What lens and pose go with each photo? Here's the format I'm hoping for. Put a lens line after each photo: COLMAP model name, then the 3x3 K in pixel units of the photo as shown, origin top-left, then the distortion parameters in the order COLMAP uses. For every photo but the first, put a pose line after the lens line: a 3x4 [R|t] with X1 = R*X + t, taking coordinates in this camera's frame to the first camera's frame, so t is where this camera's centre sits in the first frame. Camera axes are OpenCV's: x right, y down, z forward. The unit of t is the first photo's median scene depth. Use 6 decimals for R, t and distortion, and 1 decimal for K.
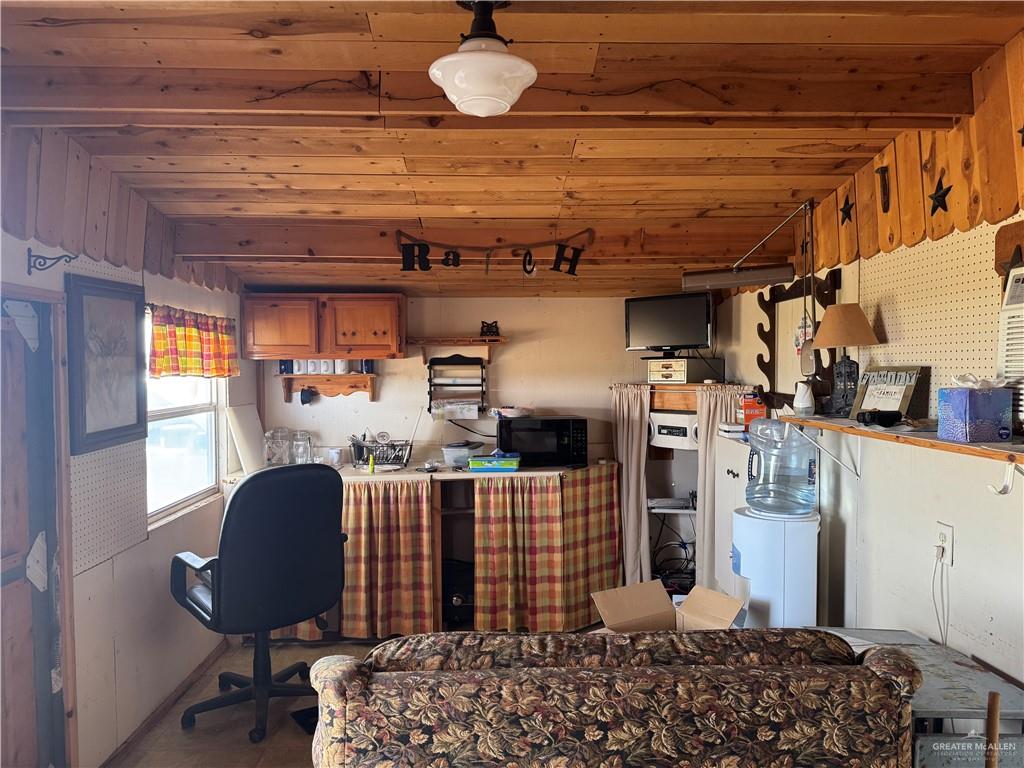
lens RADIAL K [[737.0, 0, 512.0], [0, 737.0, 384.0], [0, 0, 1]] dist [0.042976, -0.008765]
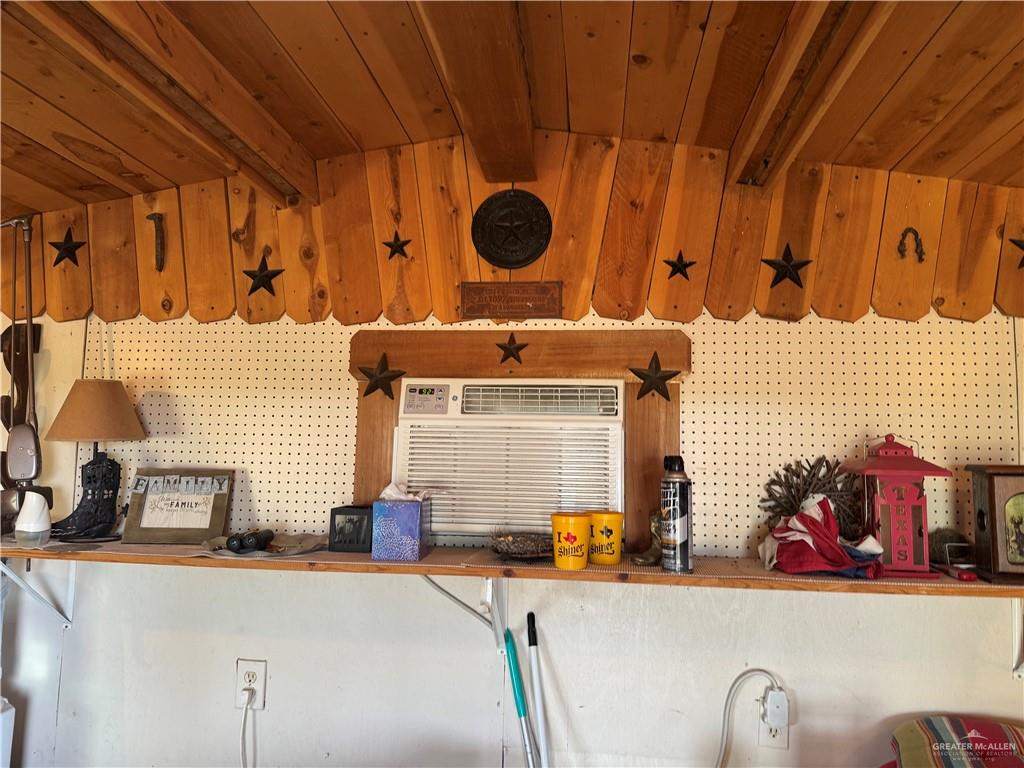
lens RADIAL K [[729.5, 0, 510.4], [0, 729.5, 388.4], [0, 0, 1]] dist [0.076873, -0.129093]
pose [[0.142475, 0.098831, 0.984852, -0.156404], [-0.002028, 0.995030, -0.099559, -0.023610], [-0.989796, 0.012187, 0.141968, 0.409668]]
